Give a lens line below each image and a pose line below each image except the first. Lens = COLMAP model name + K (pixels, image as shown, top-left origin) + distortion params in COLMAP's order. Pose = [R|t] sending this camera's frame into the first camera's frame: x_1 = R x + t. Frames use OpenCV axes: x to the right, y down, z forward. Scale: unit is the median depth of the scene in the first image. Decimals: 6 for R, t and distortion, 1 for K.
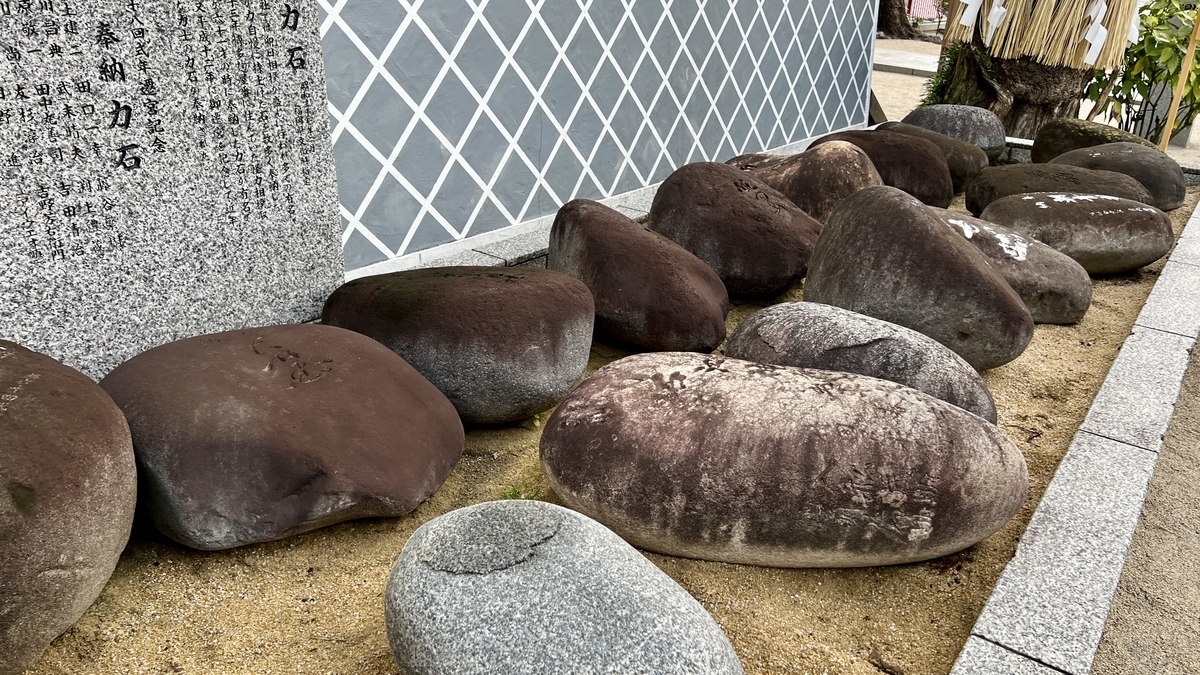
lens RADIAL K [[894.8, 0, 605.2], [0, 894.8, 336.1], [0, 0, 1]] dist [0.064258, -0.077633]
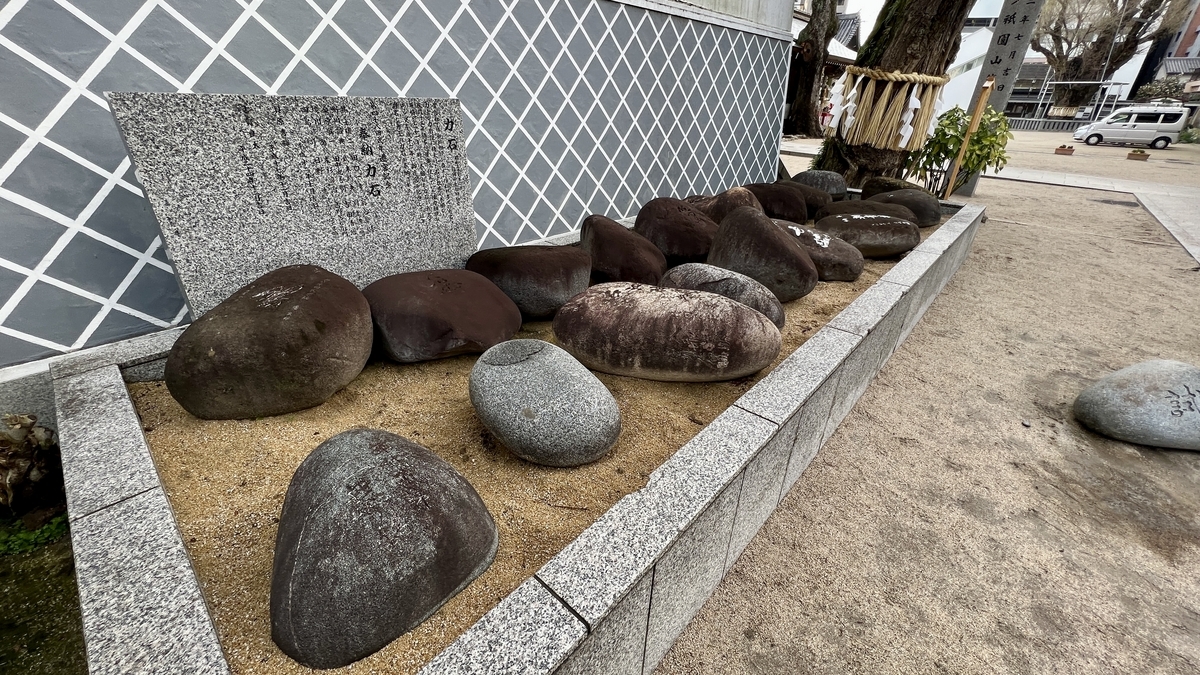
lens RADIAL K [[478.2, 0, 594.1], [0, 478.2, 332.0], [0, 0, 1]] dist [-0.001942, 0.000785]
pose [[0.992639, 0.024982, -0.118506, 0.134559], [-0.018238, 0.998170, 0.057650, 0.062746], [0.119729, -0.055064, 0.991278, -0.099342]]
